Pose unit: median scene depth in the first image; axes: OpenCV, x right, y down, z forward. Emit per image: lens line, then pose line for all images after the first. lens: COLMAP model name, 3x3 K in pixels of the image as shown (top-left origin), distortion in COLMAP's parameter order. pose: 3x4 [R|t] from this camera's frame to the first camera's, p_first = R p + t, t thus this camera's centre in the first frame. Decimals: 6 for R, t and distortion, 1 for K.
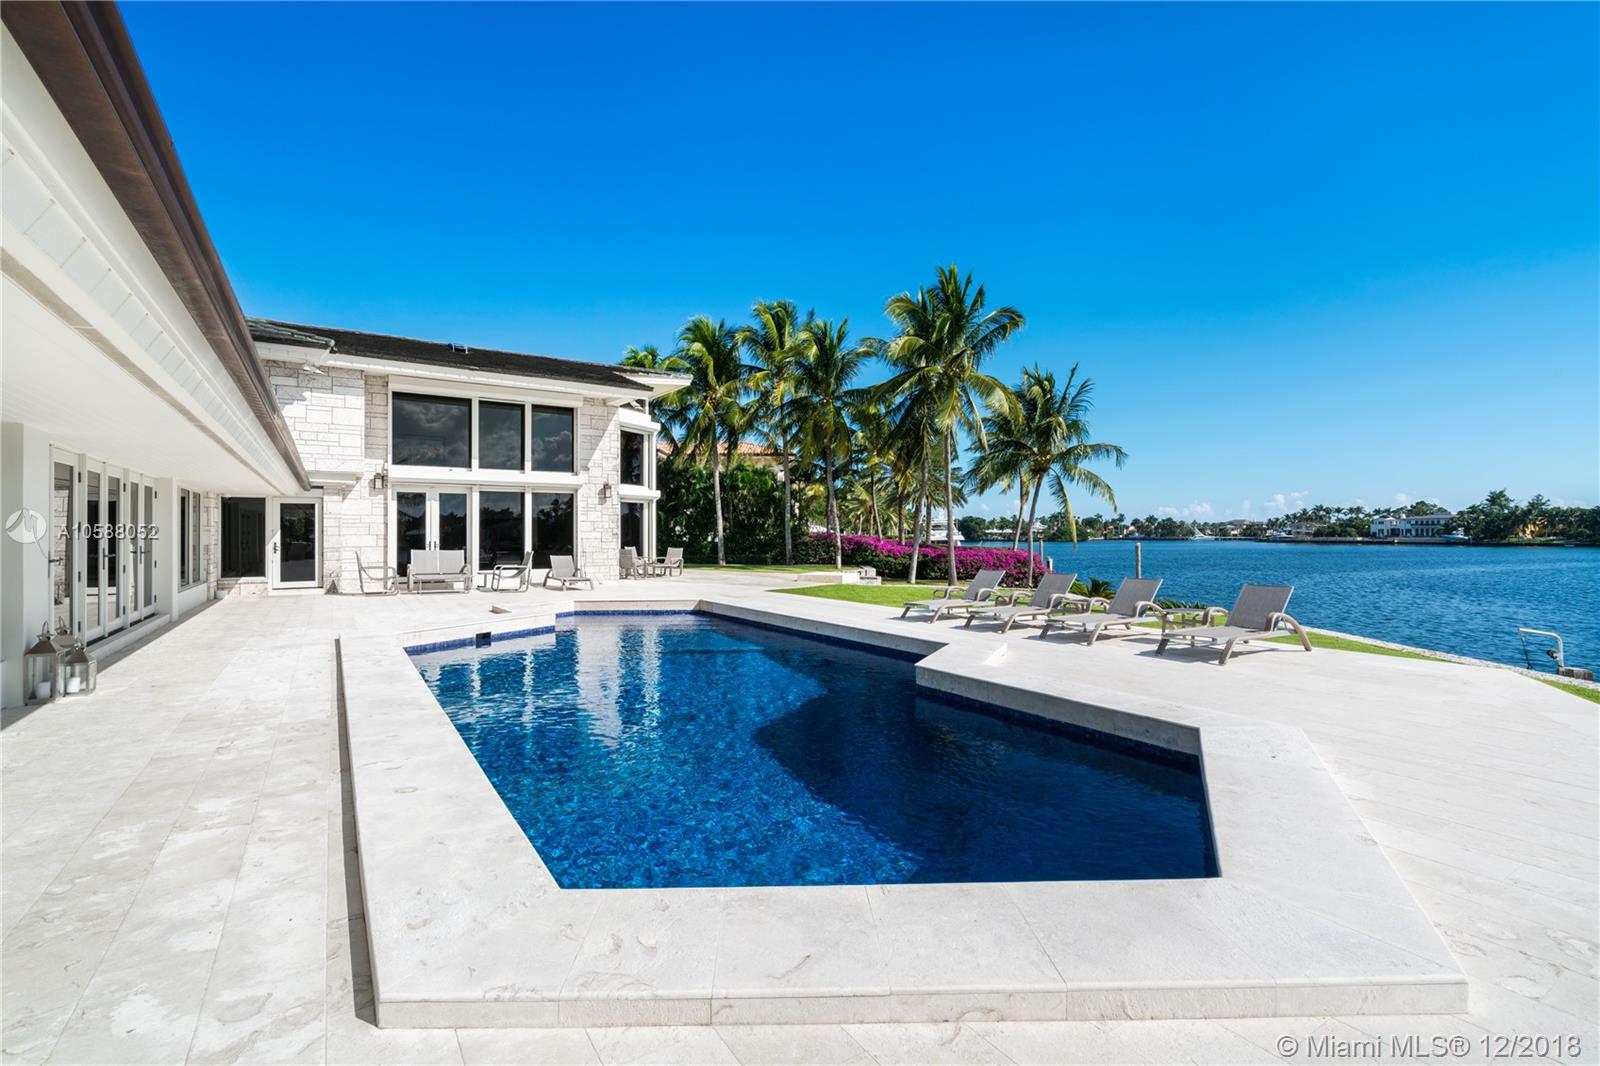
lens RADIAL K [[720.2, 0, 791.8], [0, 720.2, 530.5], [0, 0, 1]] dist [-0.004050, 0.002421]
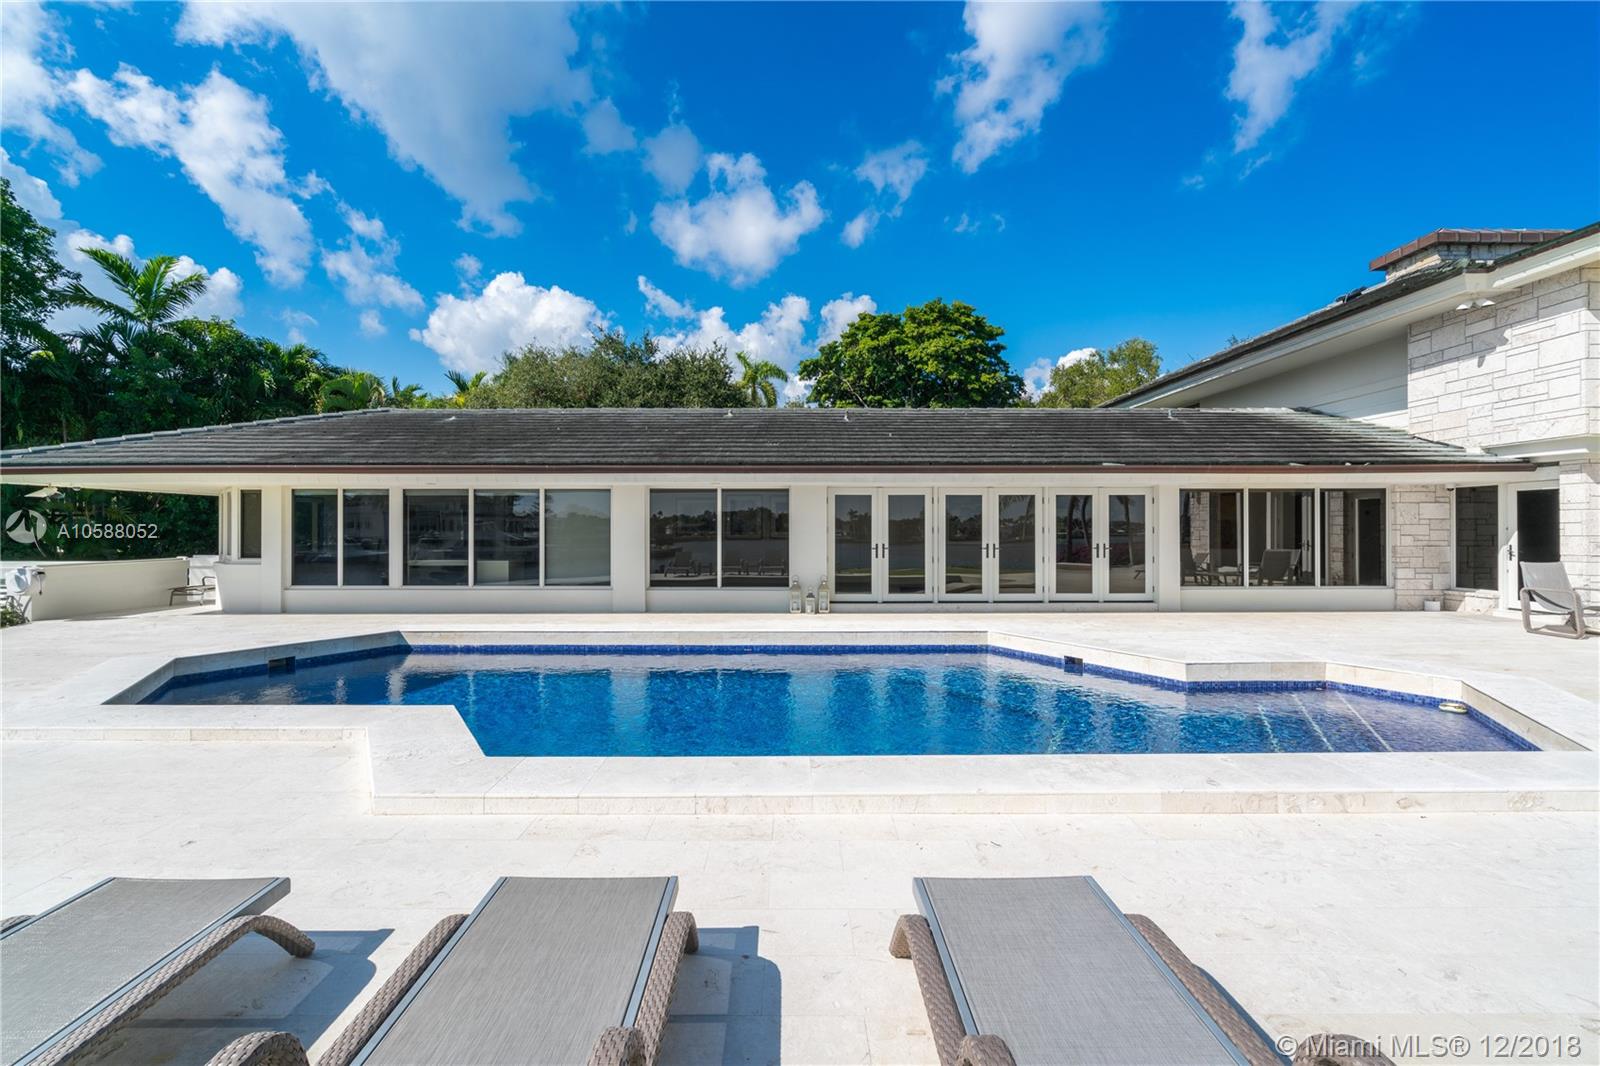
lens RADIAL K [[720.2, 0, 791.1], [0, 720.2, 530.5], [0, 0, 1]] dist [-0.004050, 0.002421]
pose [[-0.539412, 0.001520, -0.842040, 0.252233], [0.007241, 0.999970, -0.002834, -0.001489], [0.842011, -0.007626, -0.539407, 0.678042]]
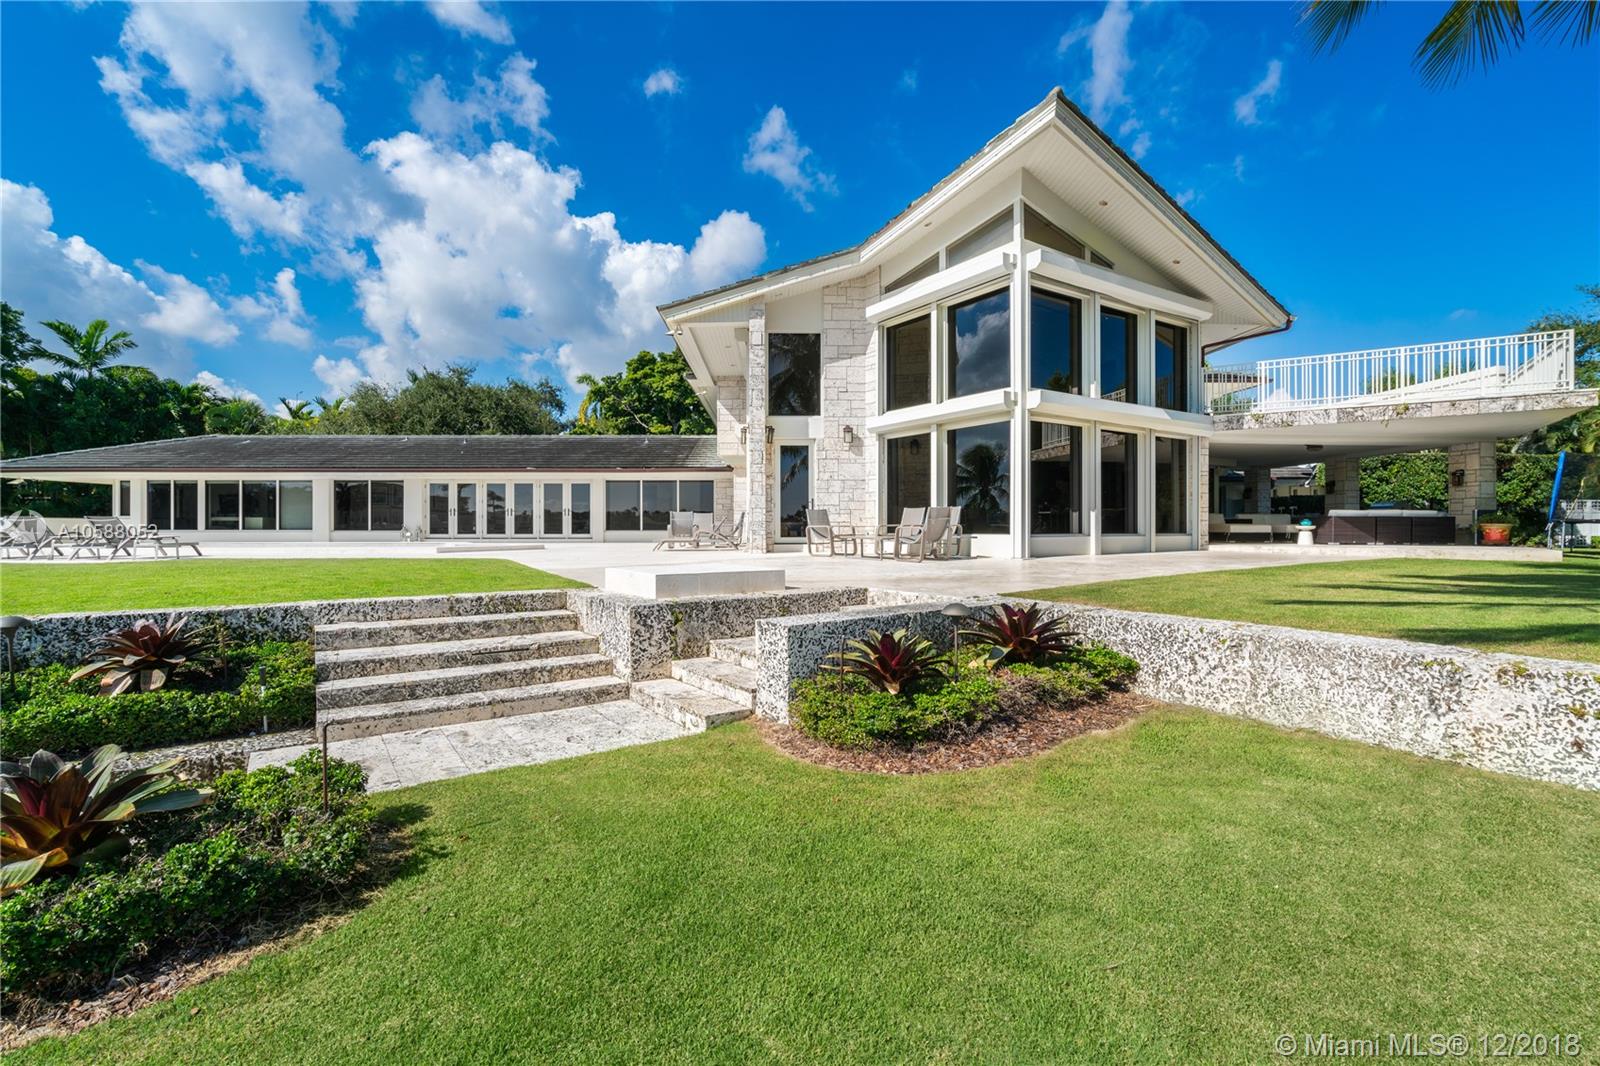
lens RADIAL K [[720.2, 0, 799.7], [0, 720.2, 528.8], [0, 0, 1]] dist [-0.004050, 0.002421]
pose [[-0.519945, 0.006340, -0.854176, 0.445985], [0.008987, 0.999958, 0.001951, 0.052121], [0.854153, -0.006662, -0.519980, 1.653138]]
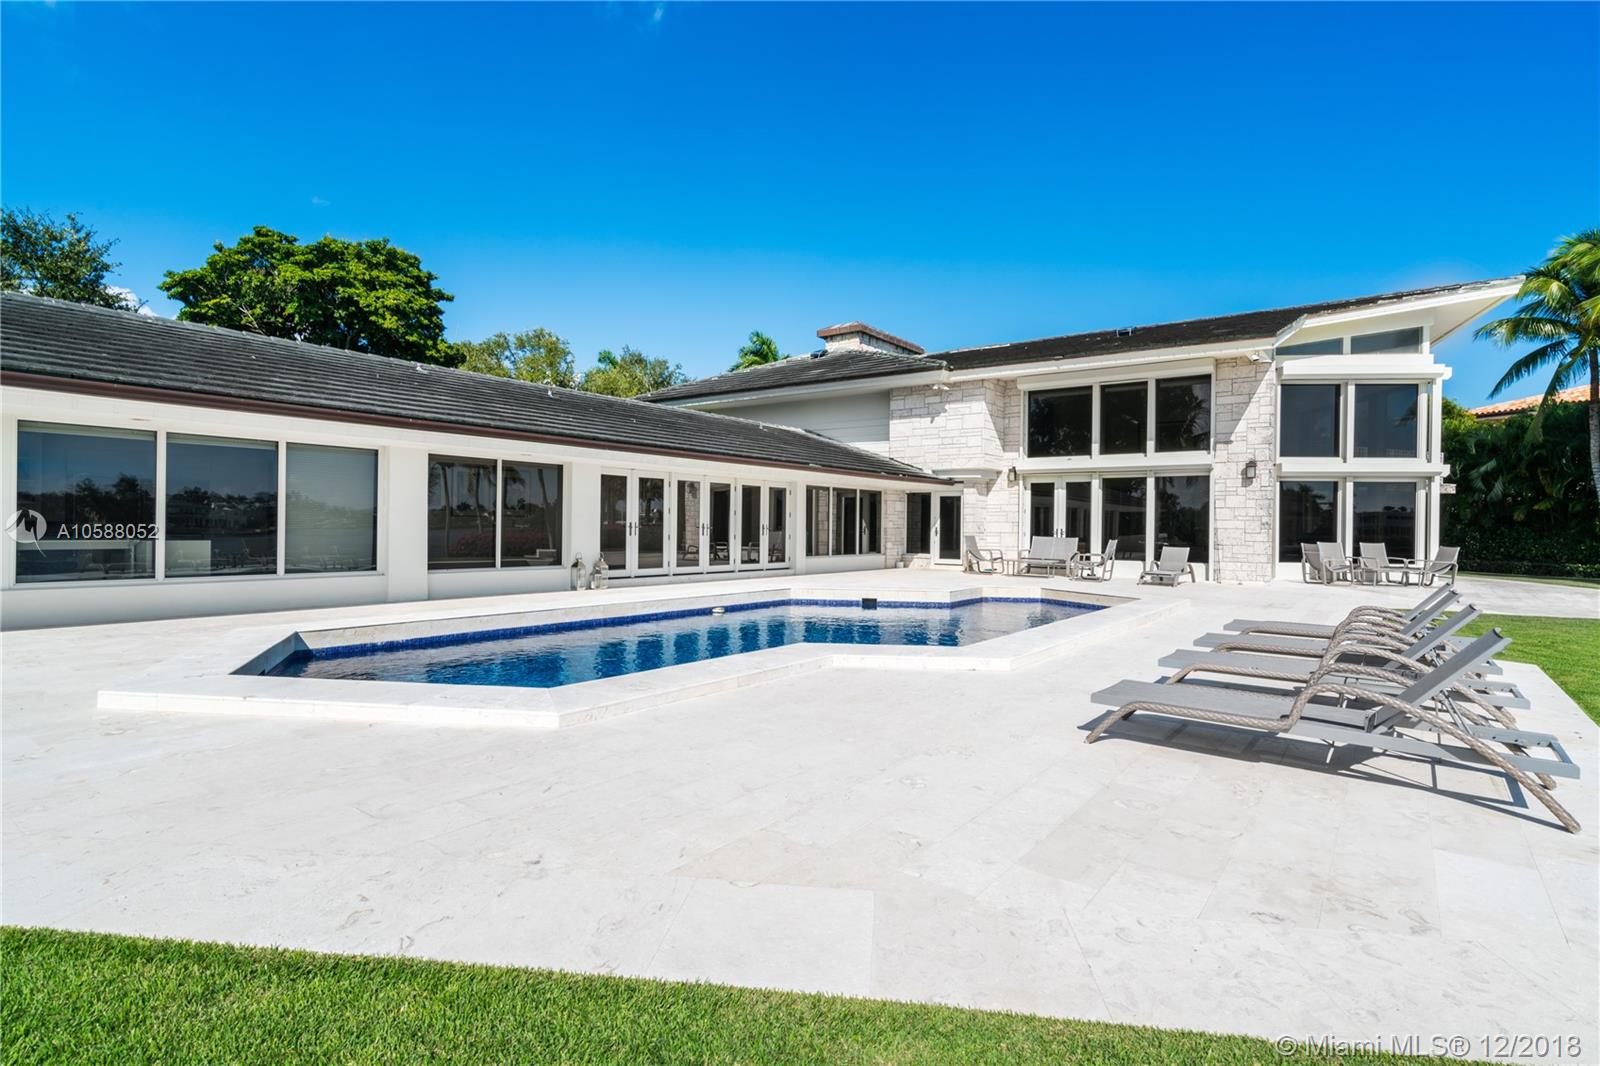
lens RADIAL K [[806.0, 0, 807.3], [0, 806.0, 533.6], [0, 0, 1]] dist [-0.014388, -0.001308]
pose [[0.359293, 0.013423, -0.933128, 0.456273], [-0.007245, 0.999907, 0.011595, 0.011036], [0.933197, 0.002594, 0.359357, 0.241755]]
